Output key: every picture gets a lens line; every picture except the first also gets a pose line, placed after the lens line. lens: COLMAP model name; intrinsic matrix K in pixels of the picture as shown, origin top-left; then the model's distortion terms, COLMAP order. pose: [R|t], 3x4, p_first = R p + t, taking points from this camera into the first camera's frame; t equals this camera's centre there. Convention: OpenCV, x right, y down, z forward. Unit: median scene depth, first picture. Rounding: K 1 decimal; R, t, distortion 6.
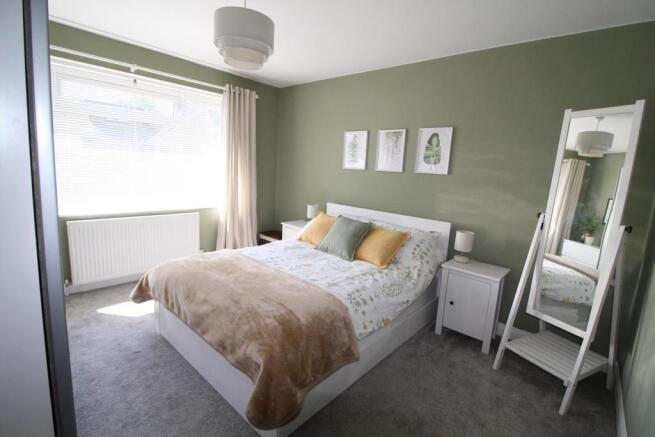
lens RADIAL K [[310.0, 0, 326.1], [0, 310.0, 212.1], [0, 0, 1]] dist [-0.013984, -0.000623]
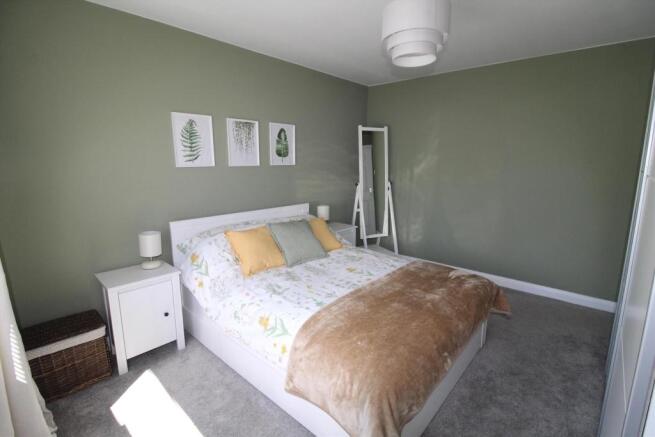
lens RADIAL K [[310.0, 0, 326.1], [0, 310.0, 212.1], [0, 0, 1]] dist [-0.013984, -0.000623]
pose [[-0.001061, -0.219846, 0.975534, -0.785749], [0.145775, 0.965080, 0.217648, -0.182115], [-0.989317, 0.142440, 0.031024, 0.840786]]
